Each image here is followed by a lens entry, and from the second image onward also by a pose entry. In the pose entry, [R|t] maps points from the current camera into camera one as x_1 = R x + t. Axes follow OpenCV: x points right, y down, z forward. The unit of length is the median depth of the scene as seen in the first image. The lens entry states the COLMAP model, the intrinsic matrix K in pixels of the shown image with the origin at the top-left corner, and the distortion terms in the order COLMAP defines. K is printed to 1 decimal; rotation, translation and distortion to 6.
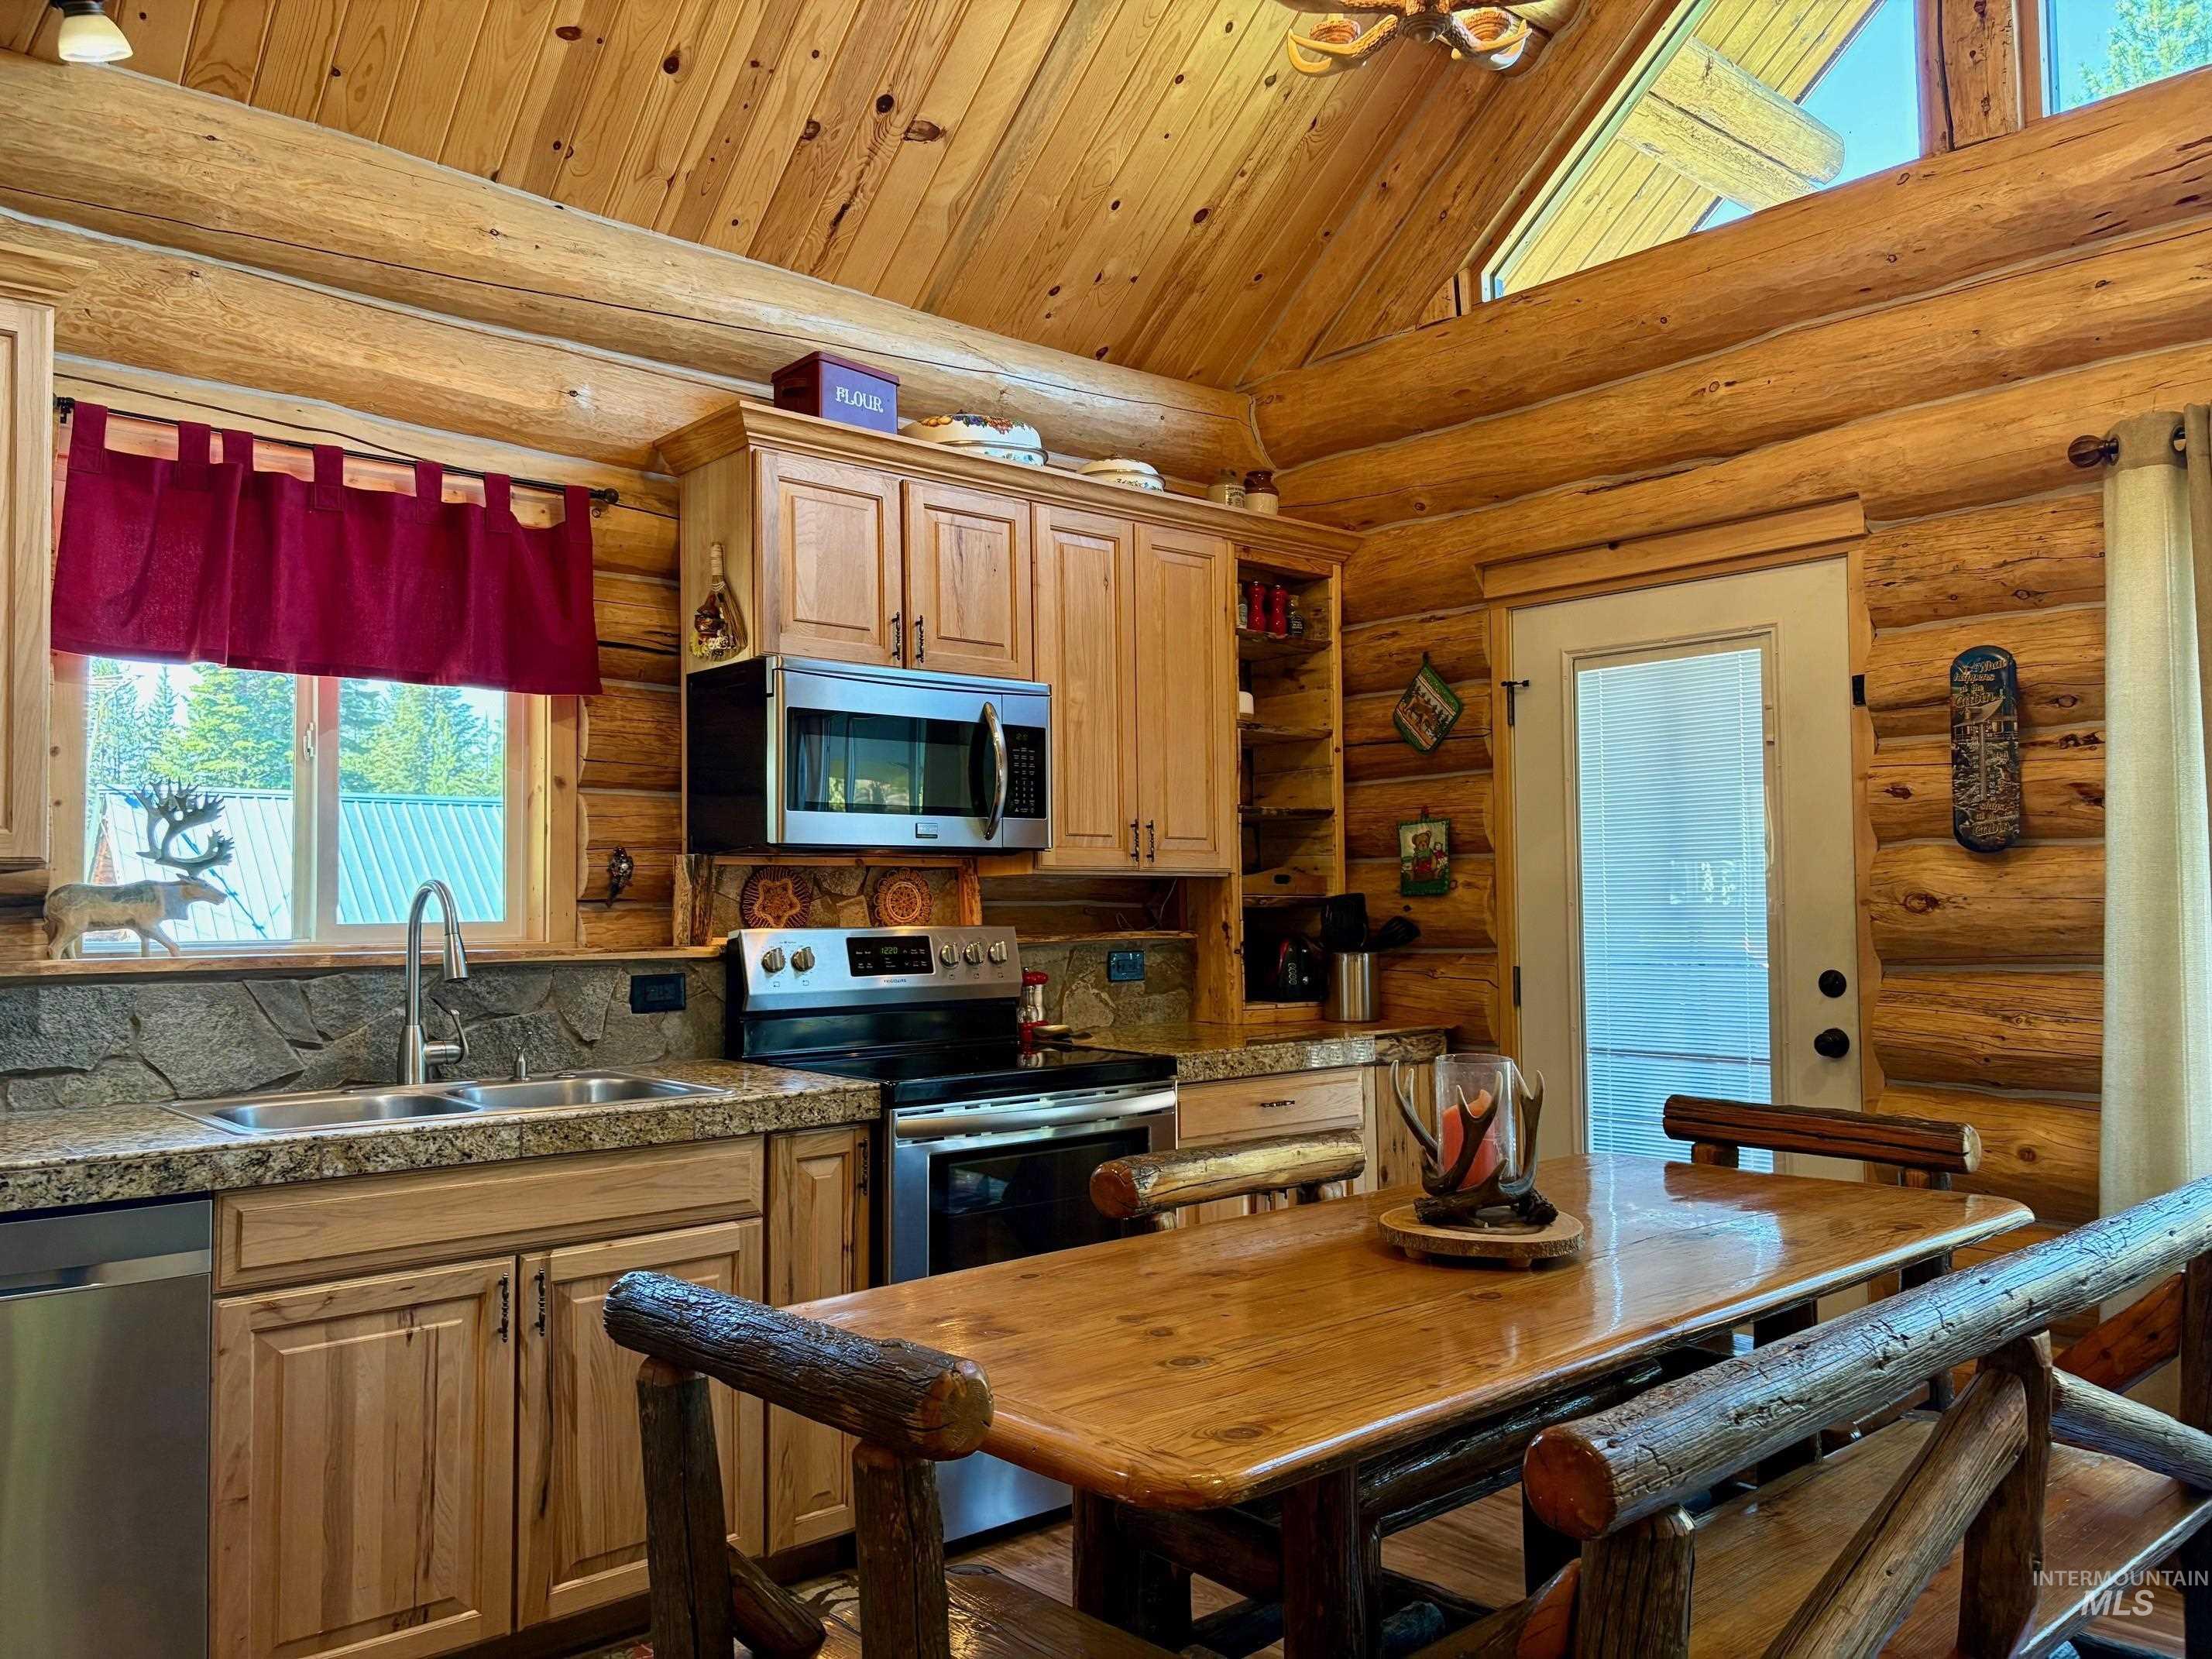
lens RADIAL K [[1684.0, 0, 1101.9], [0, 1684.0, 826.4], [0, 0, 1]] dist [0.030542, -0.027277]
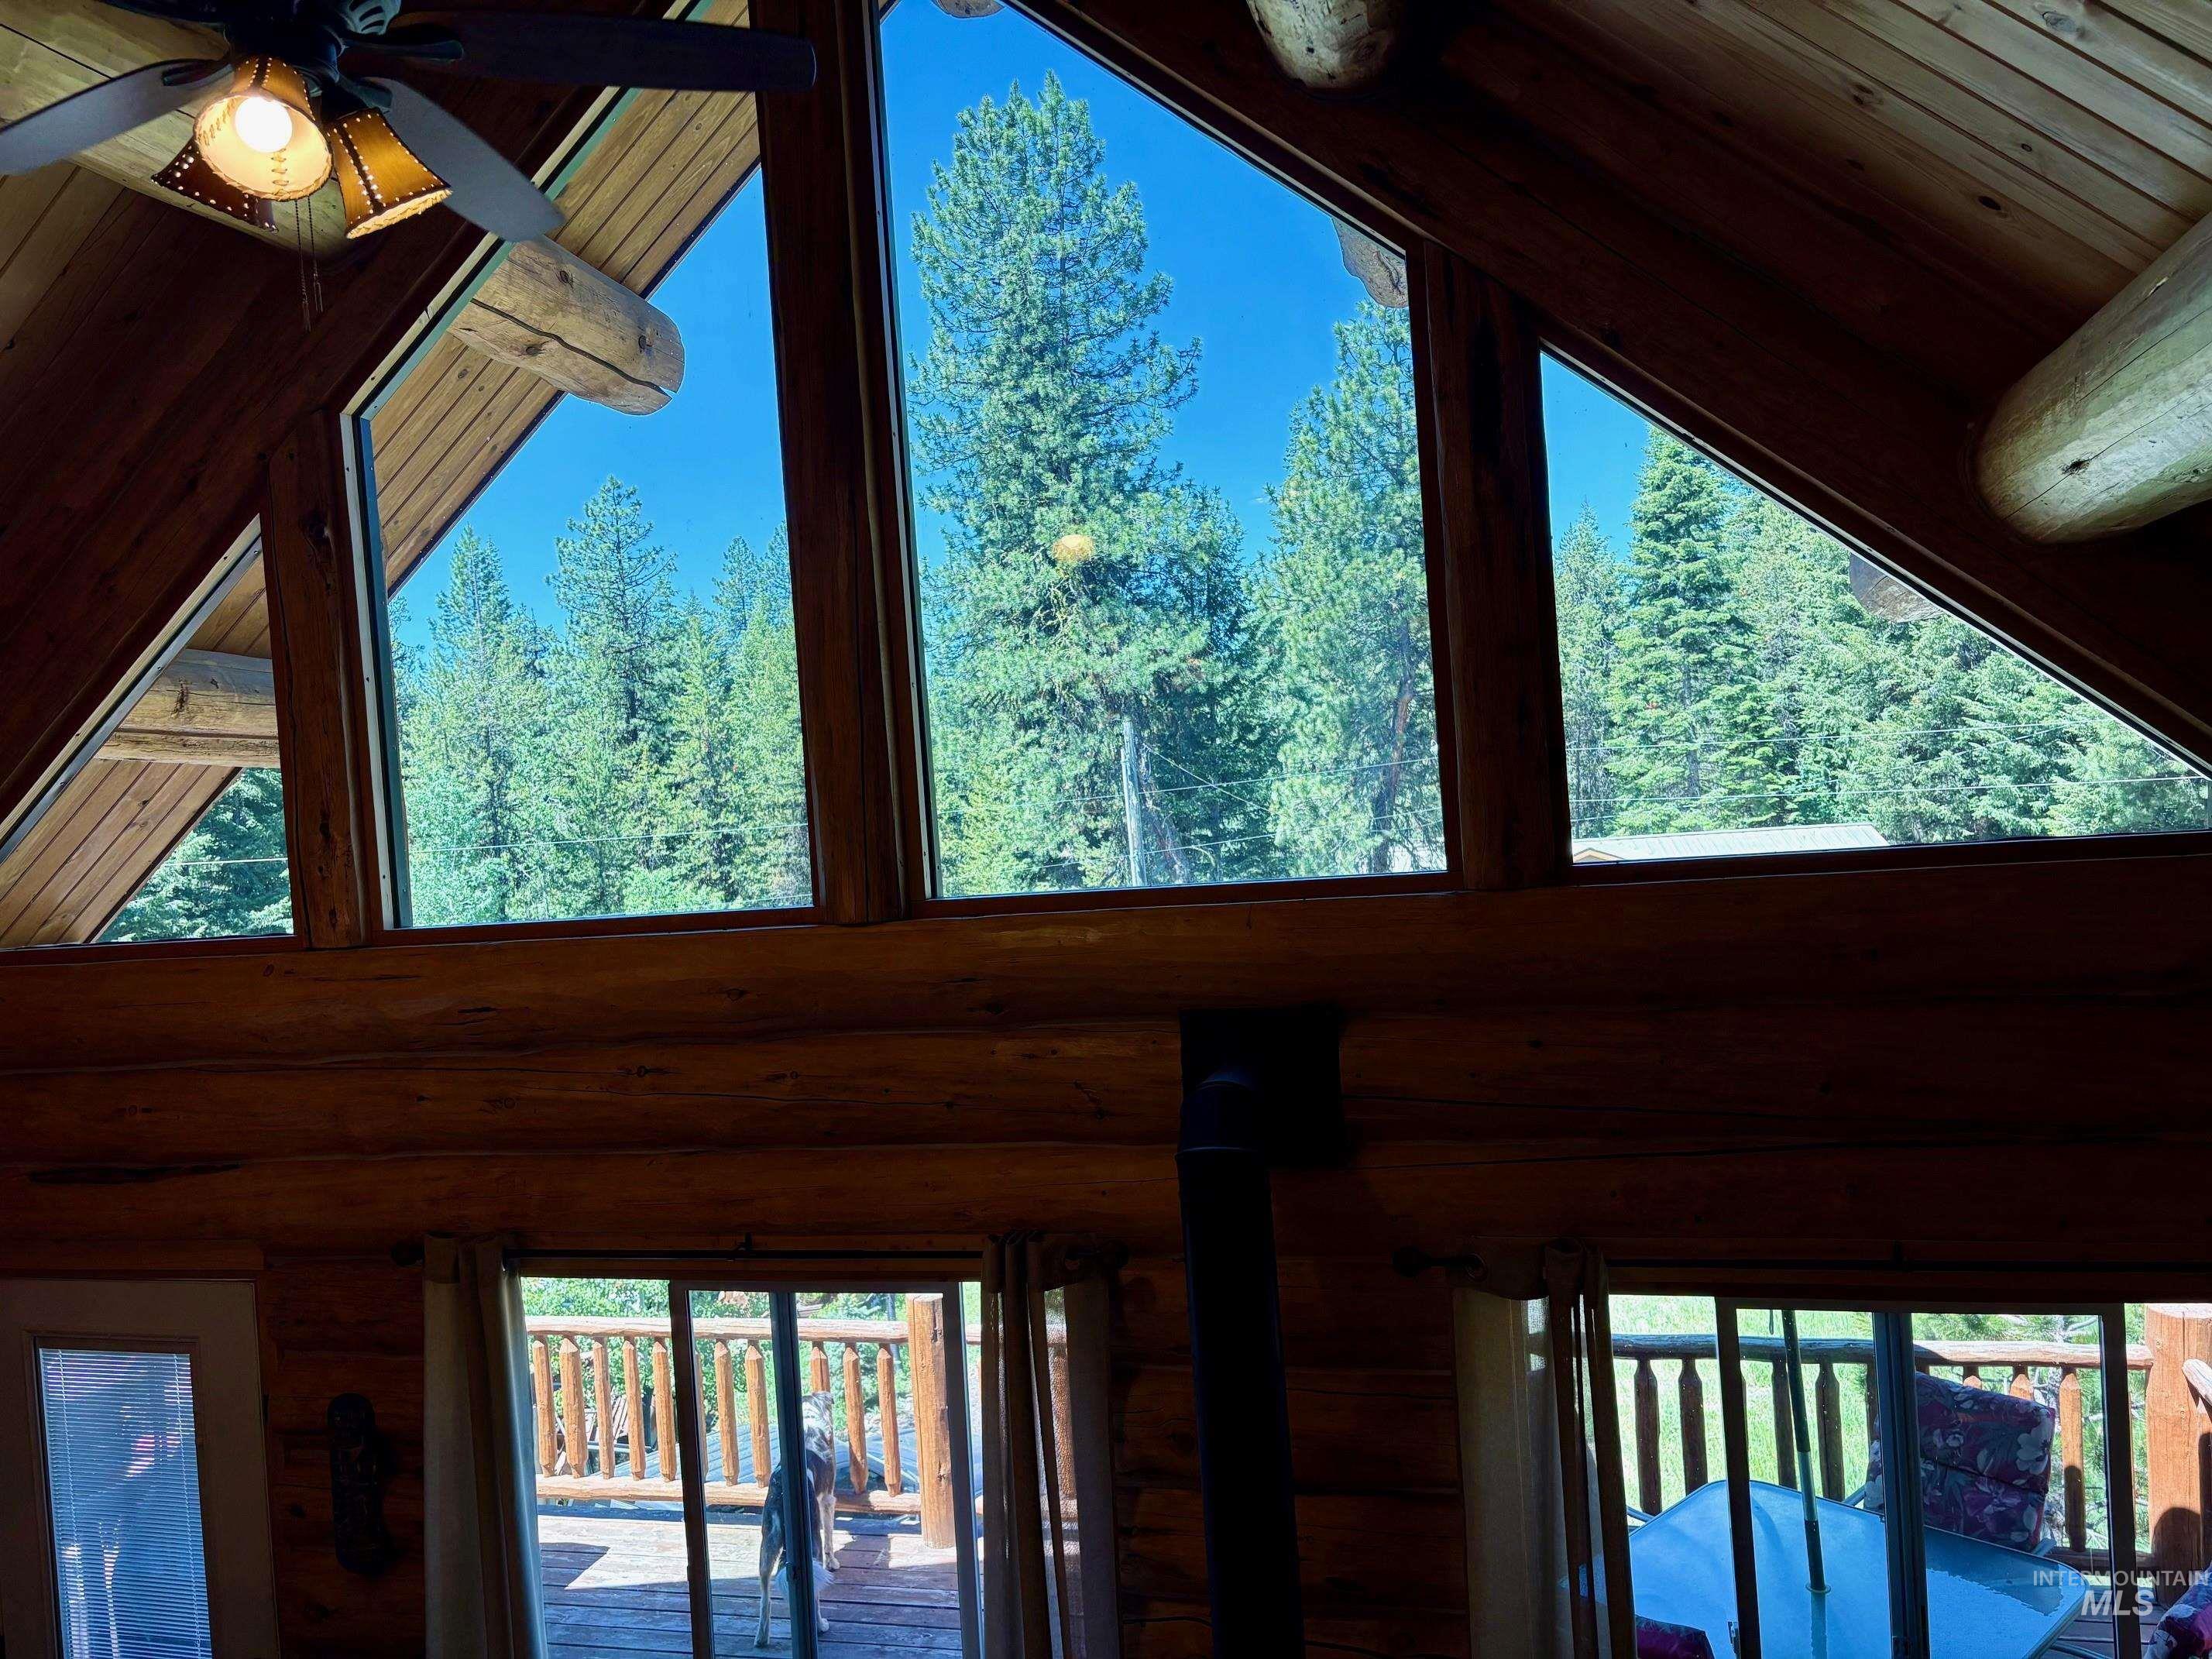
lens RADIAL K [[1684.0, 0, 1116.8], [0, 1684.0, 828.1], [0, 0, 1]] dist [0.030542, -0.027277]
pose [[0.831454, -0.051600, 0.553192, 0.323742], [0.035751, 0.998583, 0.039409, -0.495903], [-0.554442, -0.012990, 0.832121, -0.227153]]
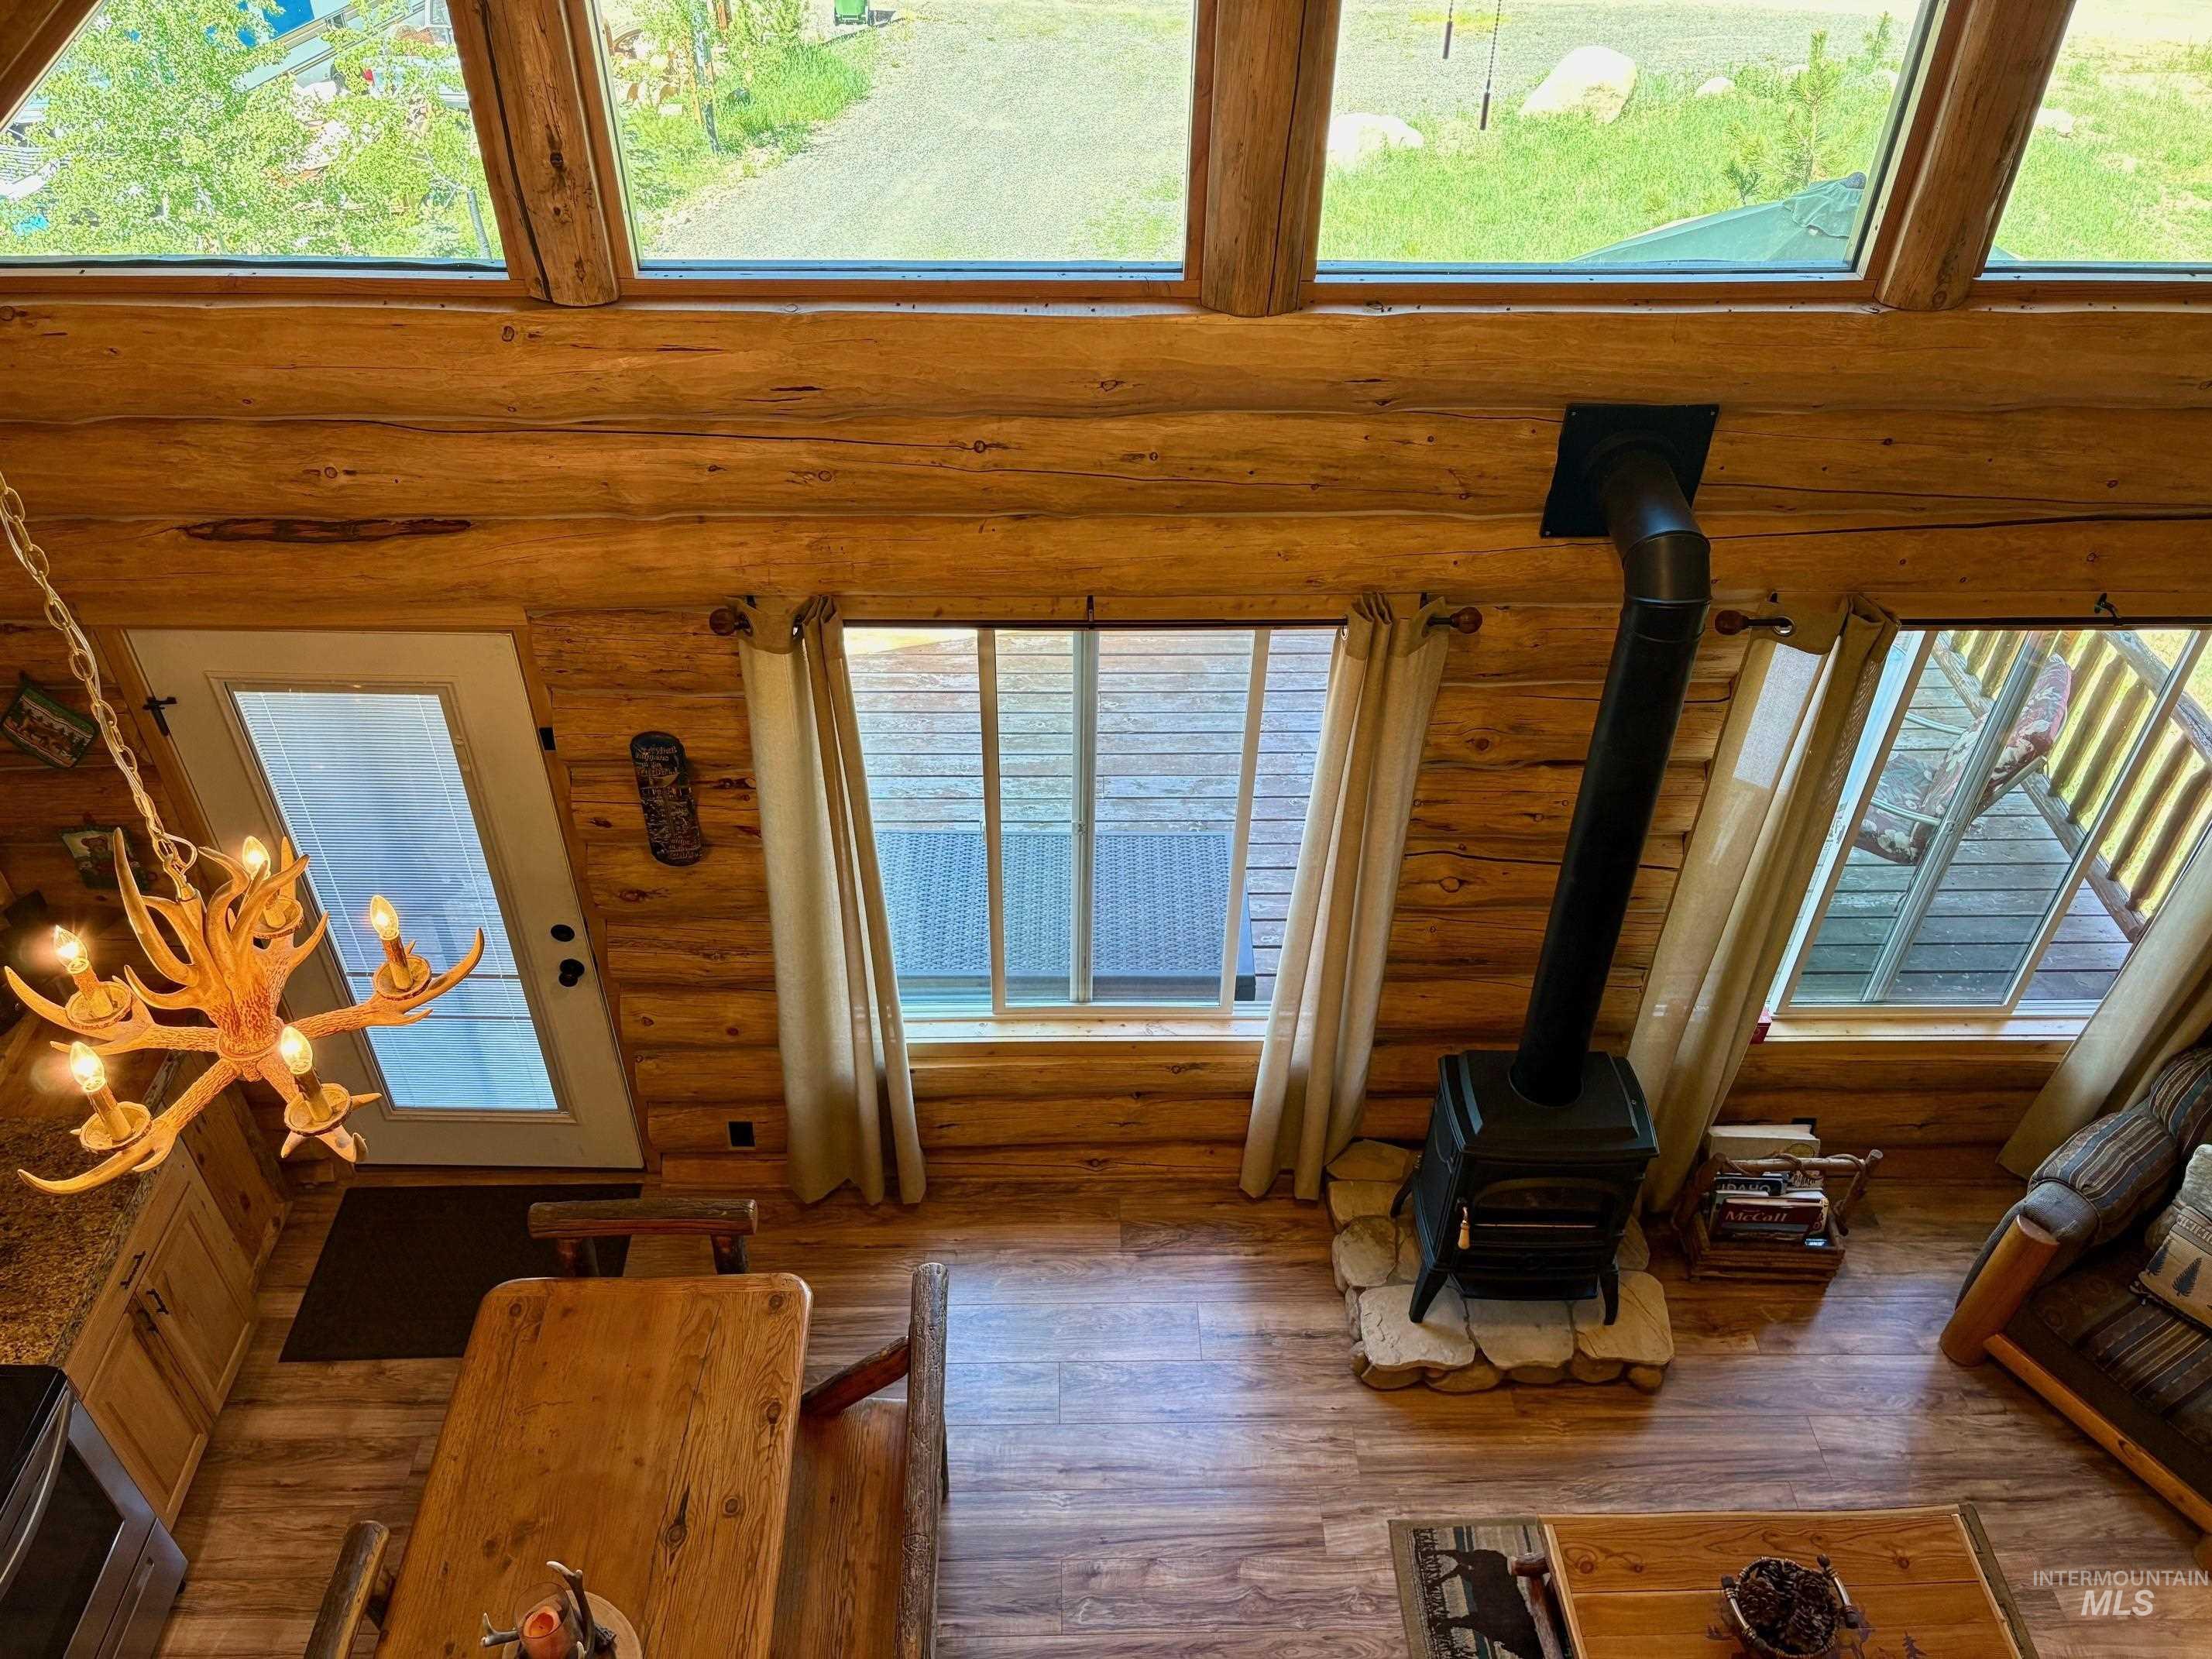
lens RADIAL K [[1684.0, 0, 1099.3], [0, 1684.0, 836.1], [0, 0, 1]] dist [0.030542, -0.027277]
pose [[0.648427, -0.478157, 0.592375, -0.003478], [-0.049173, 0.750202, 0.659378, -0.802780], [-0.759687, -0.456687, 0.462939, 0.190073]]
